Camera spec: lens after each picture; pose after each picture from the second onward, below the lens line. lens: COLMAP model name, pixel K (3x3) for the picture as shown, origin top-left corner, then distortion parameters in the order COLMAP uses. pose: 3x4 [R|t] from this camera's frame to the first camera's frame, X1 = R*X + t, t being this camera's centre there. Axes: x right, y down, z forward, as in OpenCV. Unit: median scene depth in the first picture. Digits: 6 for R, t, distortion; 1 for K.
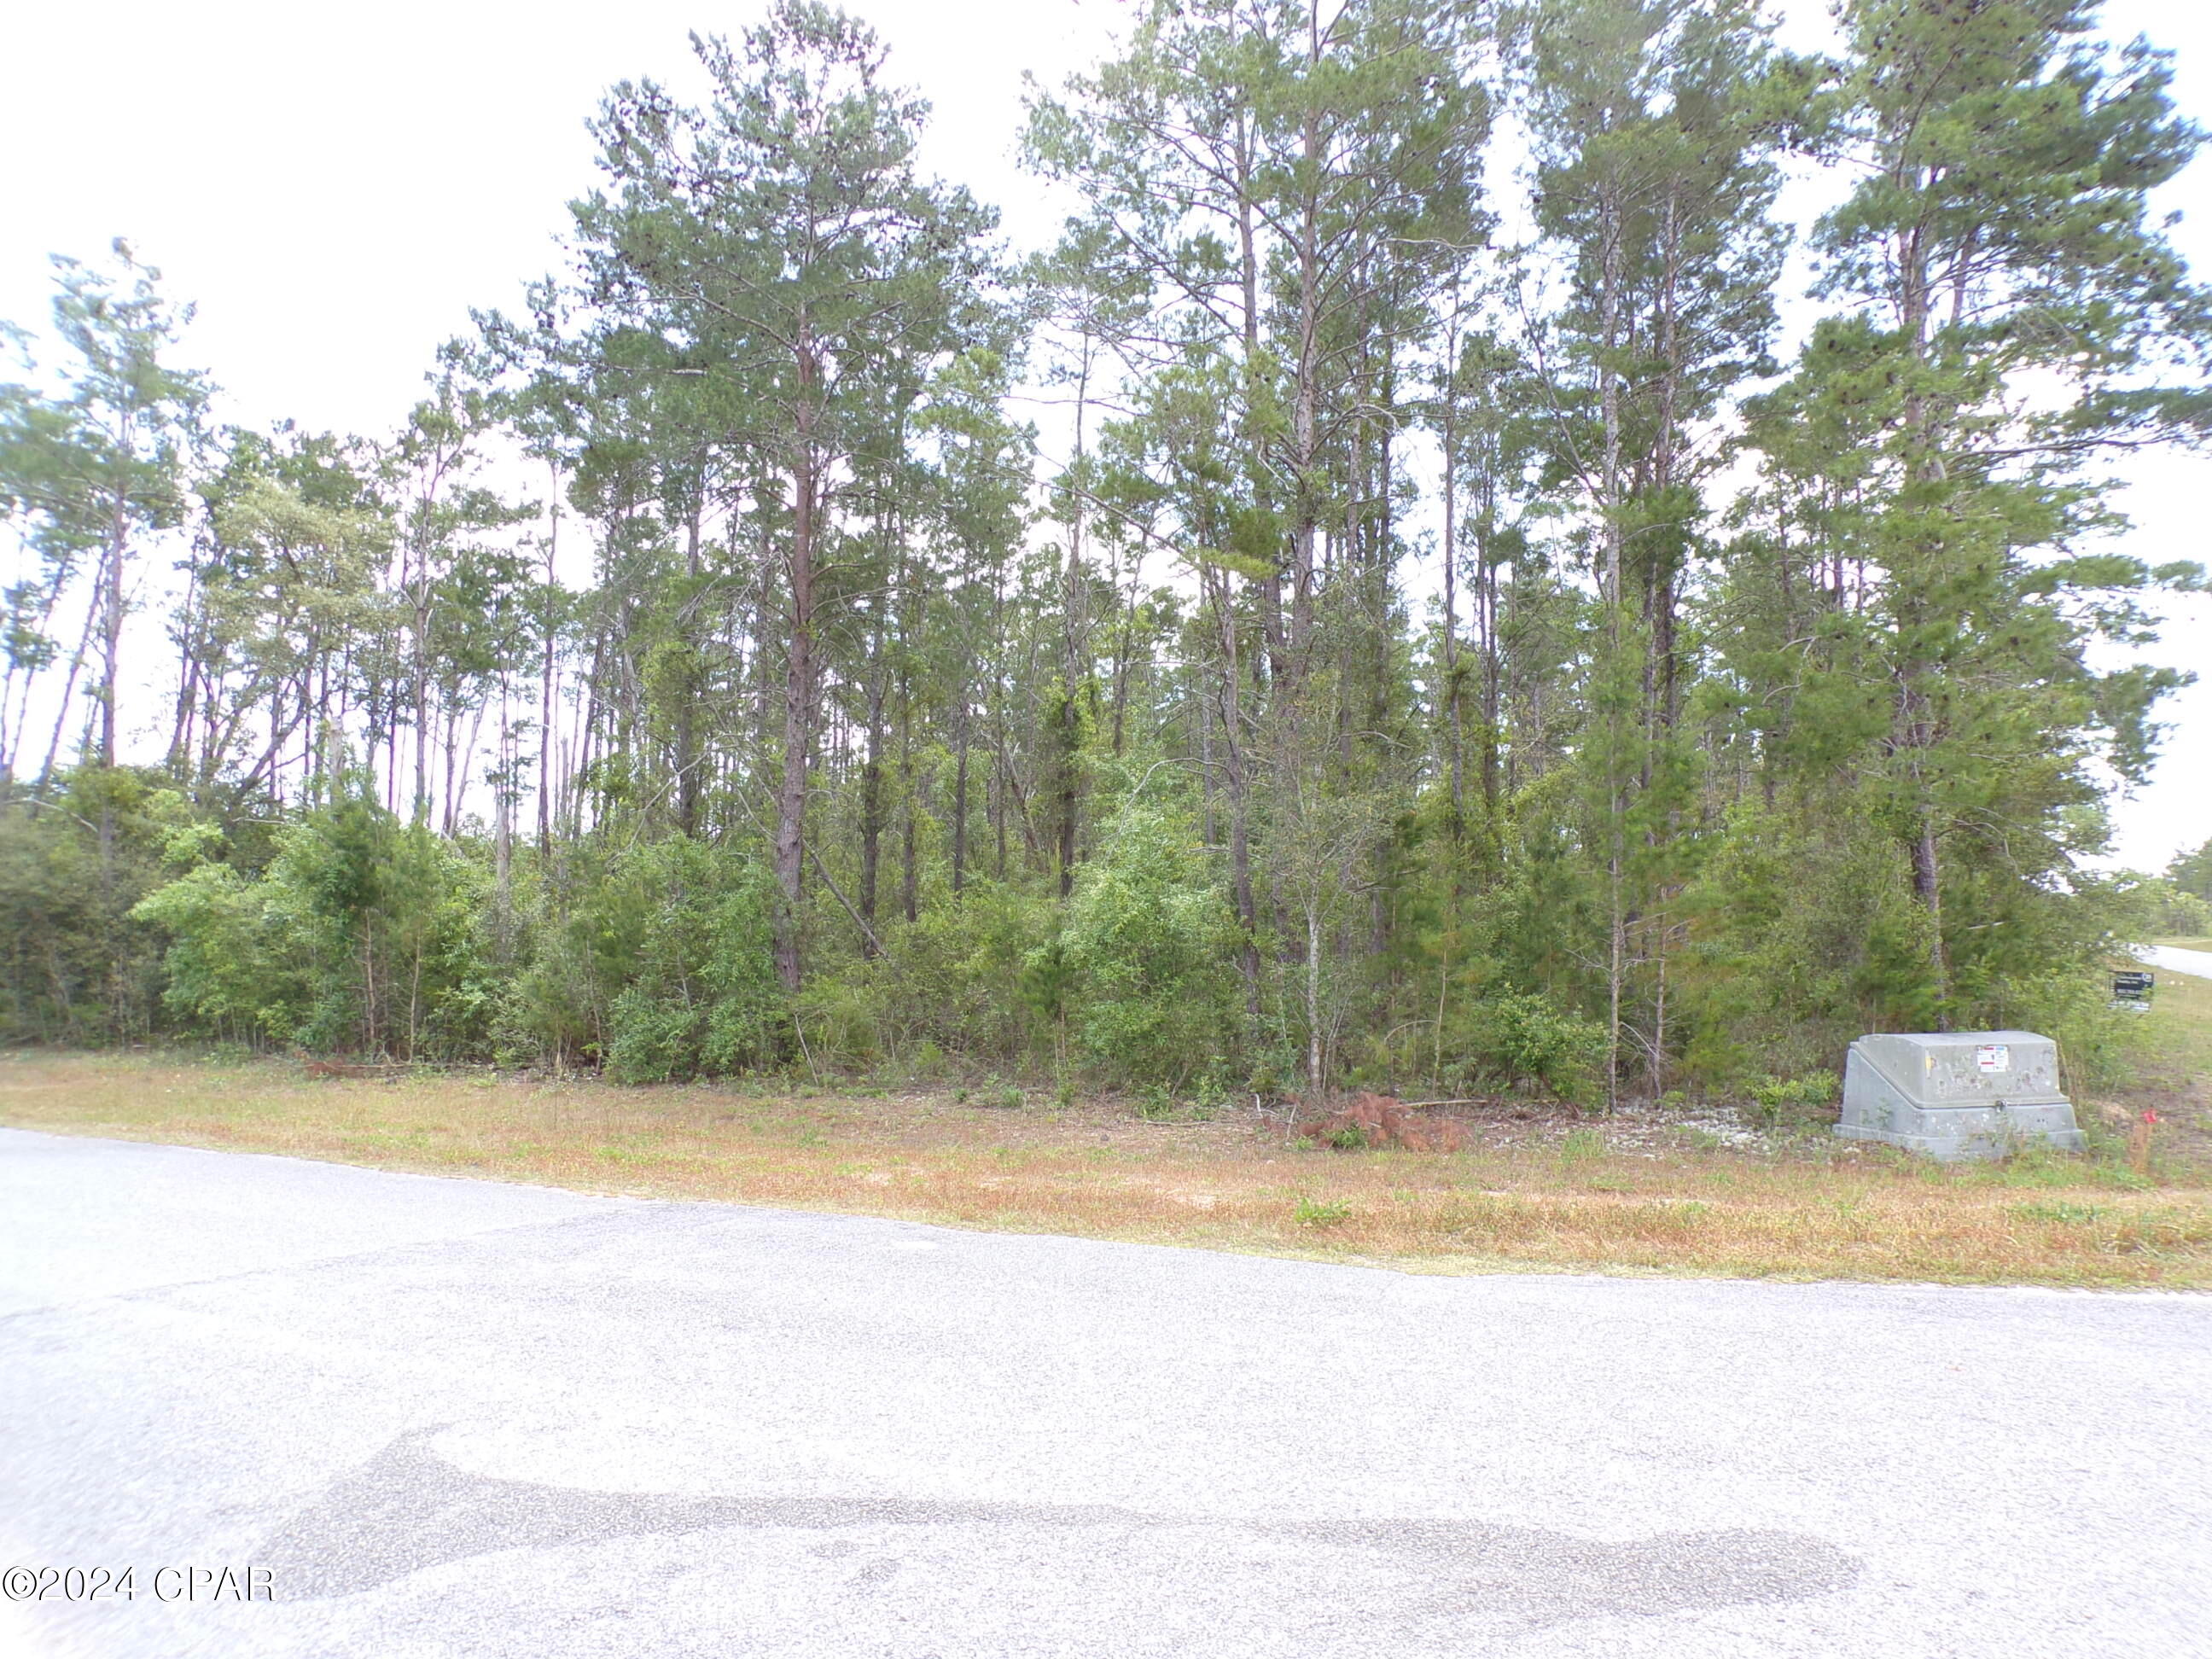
lens RADIAL K [[1509.5, 0, 1117.1], [0, 1509.5, 838.0], [0, 0, 1]] dist [-0.031841, 0.030530]
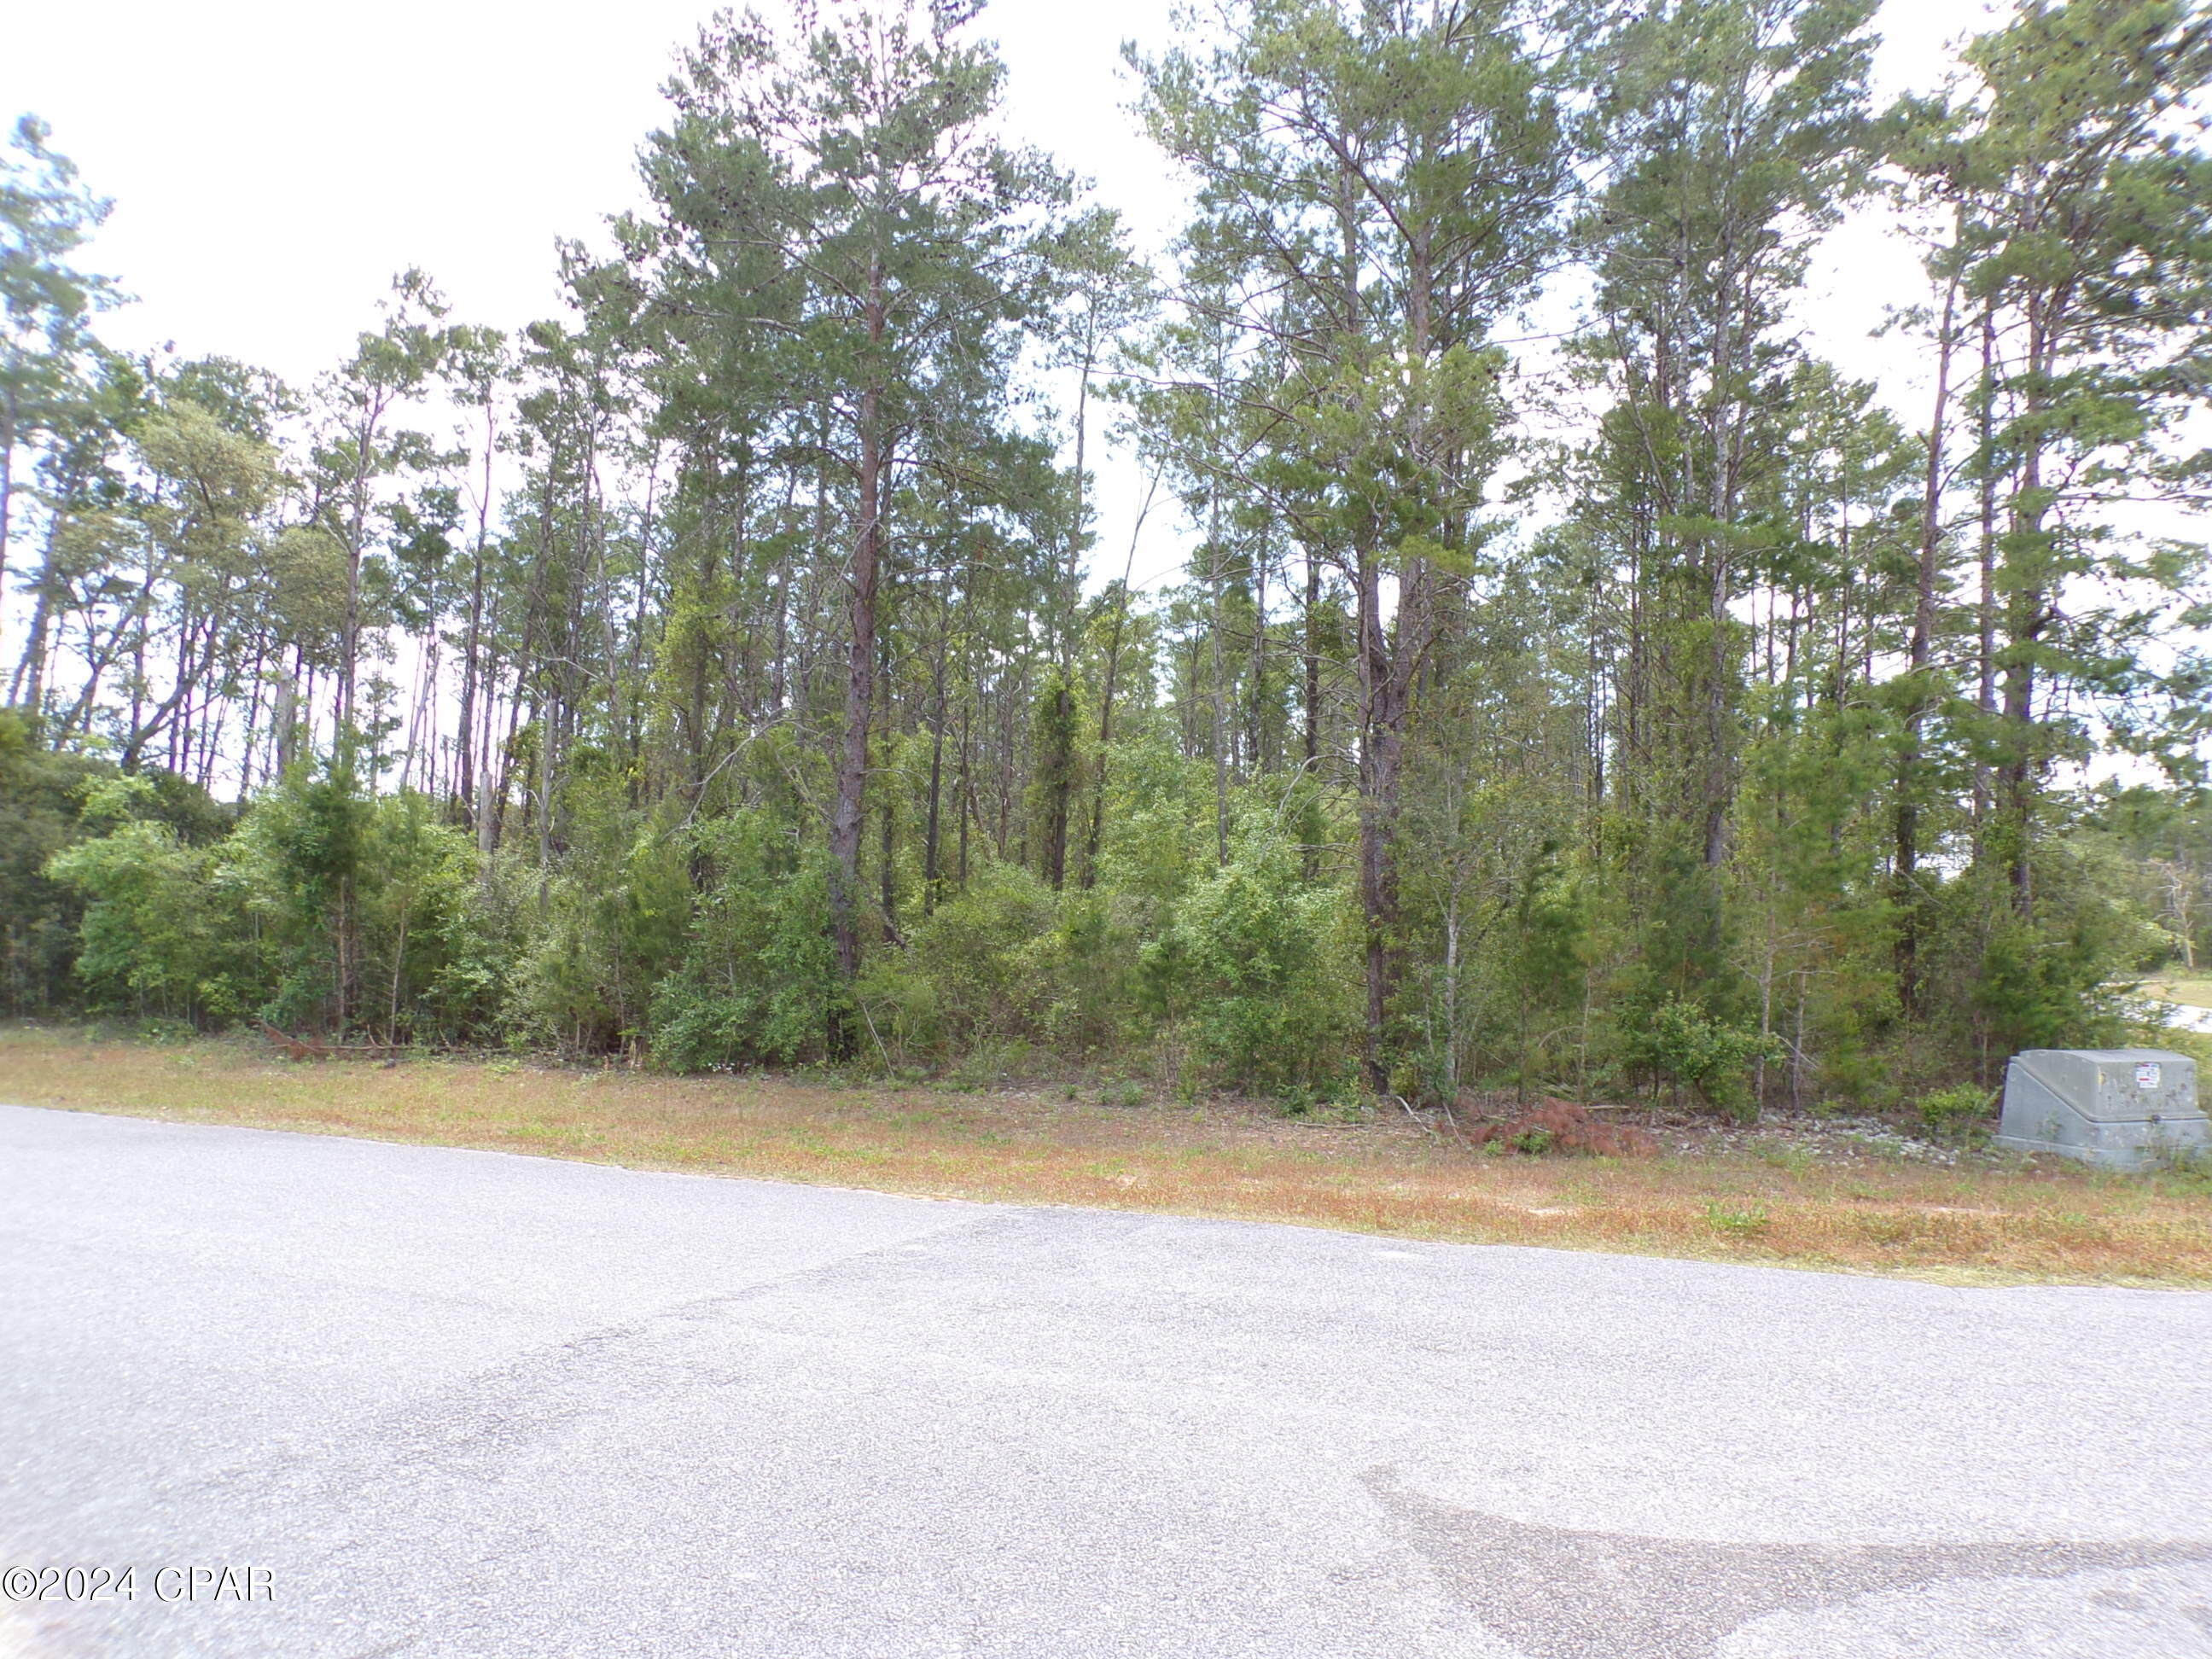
lens RADIAL K [[1509.5, 0, 1108.5], [0, 1509.5, 817.0], [0, 0, 1]] dist [-0.031841, 0.030530]
pose [[0.990633, 0.040653, 0.130360, -0.187170], [-0.039323, 0.999145, -0.012760, 0.005105], [-0.130767, 0.007514, 0.991385, 0.031982]]
